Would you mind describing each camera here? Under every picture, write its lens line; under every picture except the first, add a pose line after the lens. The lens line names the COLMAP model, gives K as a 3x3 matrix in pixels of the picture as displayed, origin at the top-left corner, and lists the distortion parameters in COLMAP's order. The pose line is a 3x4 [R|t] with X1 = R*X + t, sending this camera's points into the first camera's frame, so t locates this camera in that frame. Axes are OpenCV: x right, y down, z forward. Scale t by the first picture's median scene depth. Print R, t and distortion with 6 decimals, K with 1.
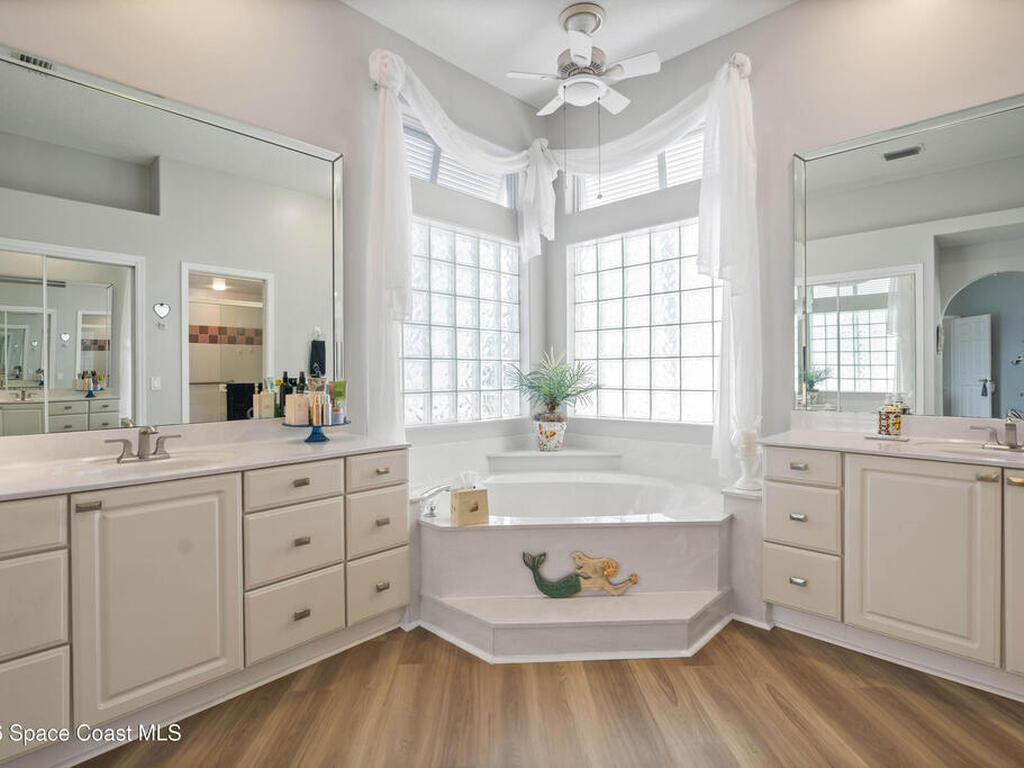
lens RADIAL K [[515.5, 0, 511.4], [0, 515.5, 373.3], [0, 0, 1]] dist [-0.005095, 0.000006]
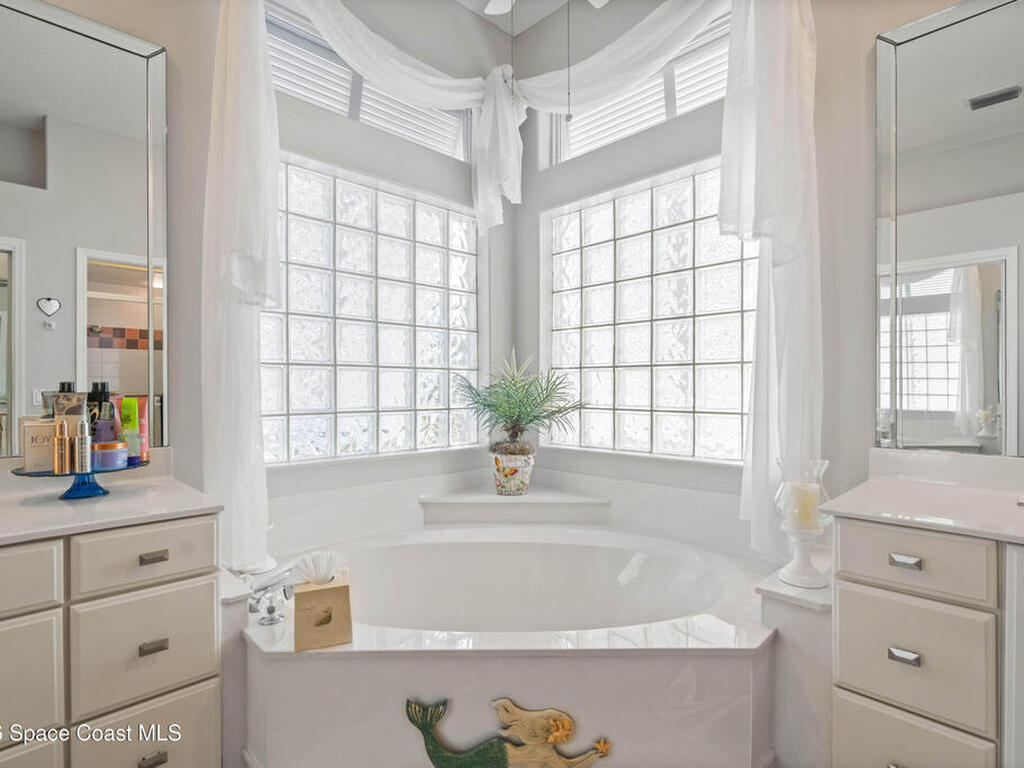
lens RADIAL K [[522.2, 0, 511.7], [0, 522.2, 386.6], [0, 0, 1]] dist [-0.005398, 0.001632]
pose [[0.999323, 0.004154, -0.036553, 0.103125], [-0.004135, 0.999991, 0.000606, -0.000419], [0.036555, -0.000454, 0.999332, 0.275541]]
